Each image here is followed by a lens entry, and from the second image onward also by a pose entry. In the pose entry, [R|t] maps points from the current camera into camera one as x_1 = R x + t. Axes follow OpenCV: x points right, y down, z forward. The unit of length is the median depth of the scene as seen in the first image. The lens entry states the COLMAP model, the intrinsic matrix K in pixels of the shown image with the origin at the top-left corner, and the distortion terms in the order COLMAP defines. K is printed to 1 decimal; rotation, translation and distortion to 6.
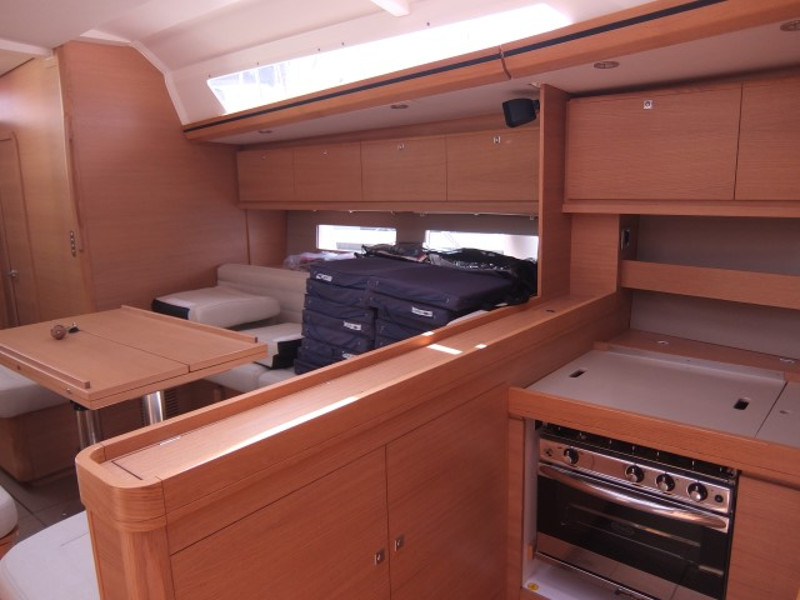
lens RADIAL K [[601.9, 0, 400.0], [0, 601.9, 300.0], [0, 0, 1]] dist [-0.010366, -0.003949]
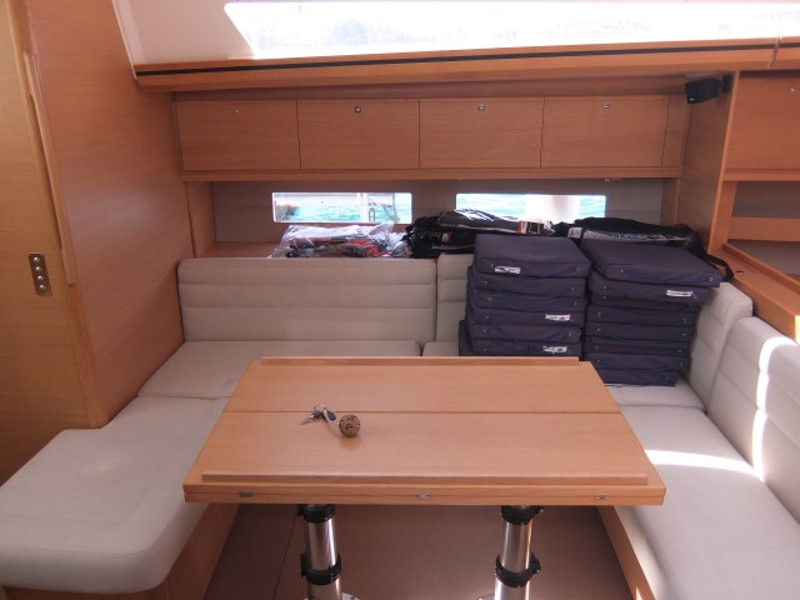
lens RADIAL K [[601.9, 0, 400.0], [0, 601.9, 300.0], [0, 0, 1]] dist [-0.010366, -0.003949]
pose [[0.783128, -0.195954, 0.590180, -0.802920], [0.111647, 0.977939, 0.176551, -0.172797], [-0.611756, -0.072370, 0.787729, 0.407573]]
